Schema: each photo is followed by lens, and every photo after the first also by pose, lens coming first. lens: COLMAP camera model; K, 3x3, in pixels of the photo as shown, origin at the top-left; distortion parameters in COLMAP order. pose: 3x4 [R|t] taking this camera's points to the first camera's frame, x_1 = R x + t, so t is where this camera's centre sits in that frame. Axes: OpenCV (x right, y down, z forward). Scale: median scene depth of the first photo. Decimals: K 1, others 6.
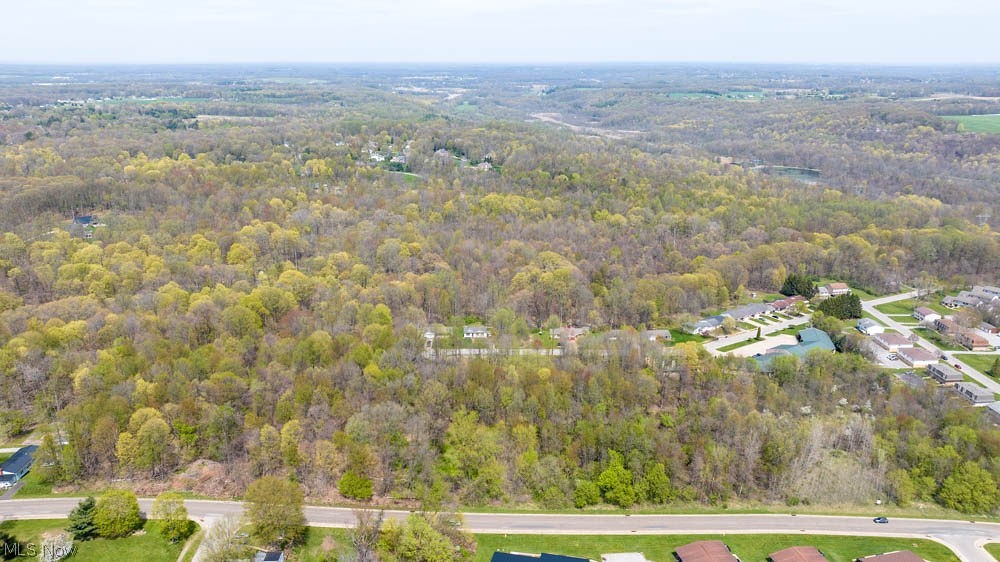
lens RADIAL K [[701.4, 0, 497.2], [0, 701.4, 277.3], [0, 0, 1]] dist [-0.055687, 0.065045]
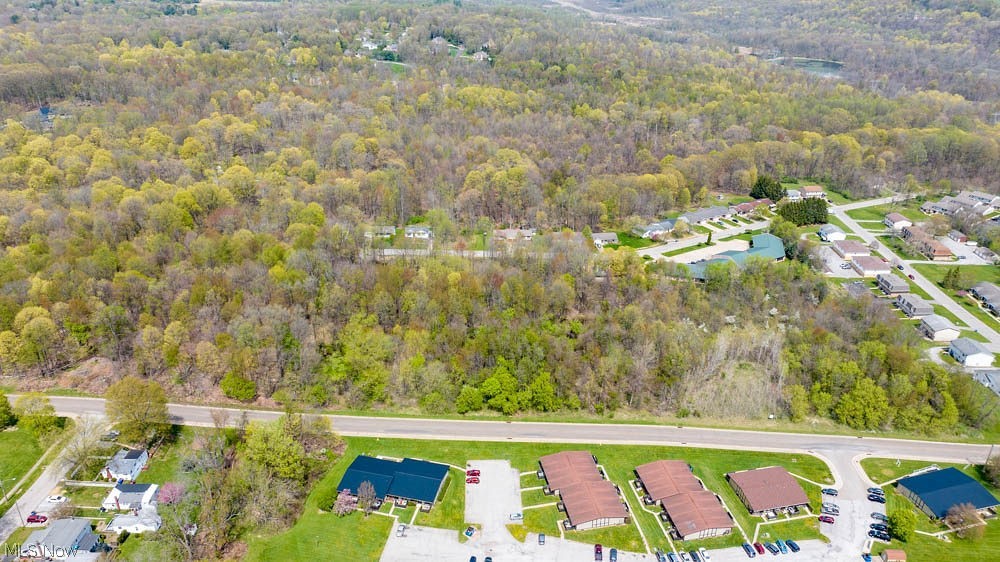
lens RADIAL K [[701.4, 0, 497.2], [0, 701.4, 277.3], [0, 0, 1]] dist [-0.055687, 0.065045]
pose [[0.999095, 0.018252, -0.038412, 0.109550], [-0.012257, 0.988478, 0.150867, -0.007179], [0.040723, -0.150260, 0.987808, 0.023903]]
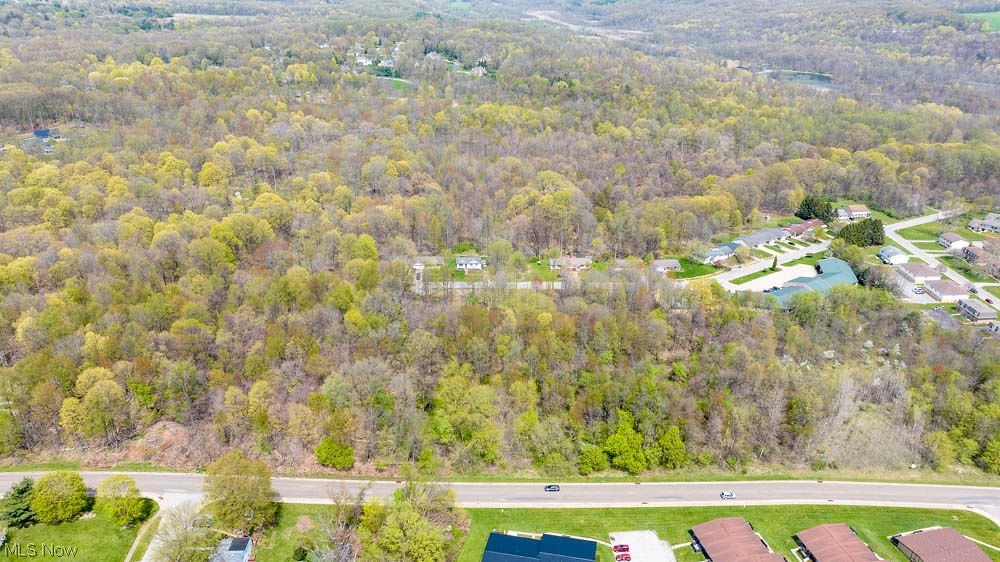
lens RADIAL K [[701.4, 0, 497.2], [0, 701.4, 277.3], [0, 0, 1]] dist [-0.055687, 0.065045]
pose [[0.999973, -0.001151, 0.007216, -0.000523], [0.000169, 0.990893, 0.134654, -0.023823], [-0.007305, -0.134650, 0.990866, 0.075822]]
